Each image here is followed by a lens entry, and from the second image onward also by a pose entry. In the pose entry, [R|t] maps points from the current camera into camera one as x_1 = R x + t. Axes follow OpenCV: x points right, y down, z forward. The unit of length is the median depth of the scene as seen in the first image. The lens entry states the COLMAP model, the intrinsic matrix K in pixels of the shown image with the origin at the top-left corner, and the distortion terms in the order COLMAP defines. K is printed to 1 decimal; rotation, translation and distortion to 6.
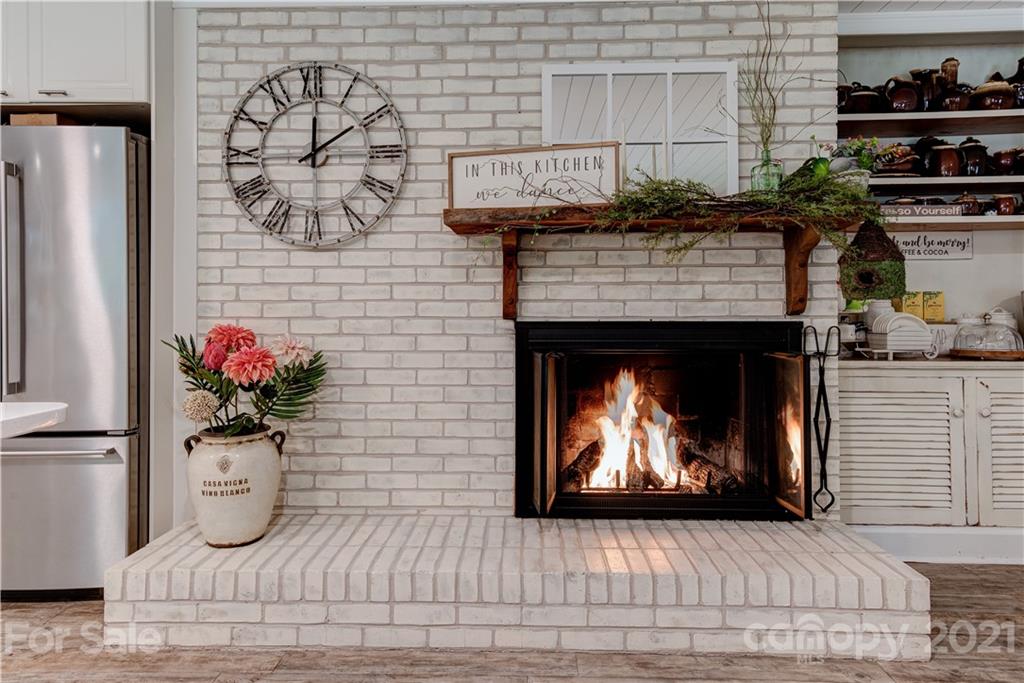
lens RADIAL K [[650.3, 0, 486.7], [0, 650.3, 301.3], [0, 0, 1]] dist [0.034762, -0.001569]
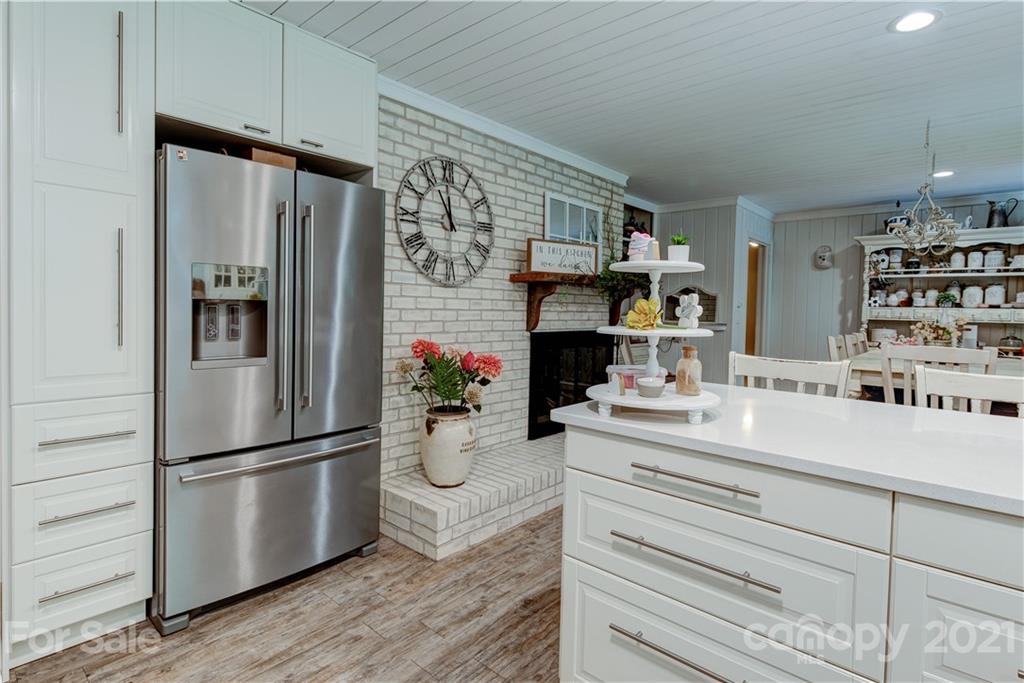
lens RADIAL K [[530.3, 0, 520.2], [0, 530.3, 325.6], [0, 0, 1]] dist [0.023132, 0.000202]
pose [[0.622957, -0.011060, 0.782178, -1.101482], [-0.026861, 0.999008, 0.035519, -0.037646], [-0.781795, -0.043137, 0.622042, 0.118728]]
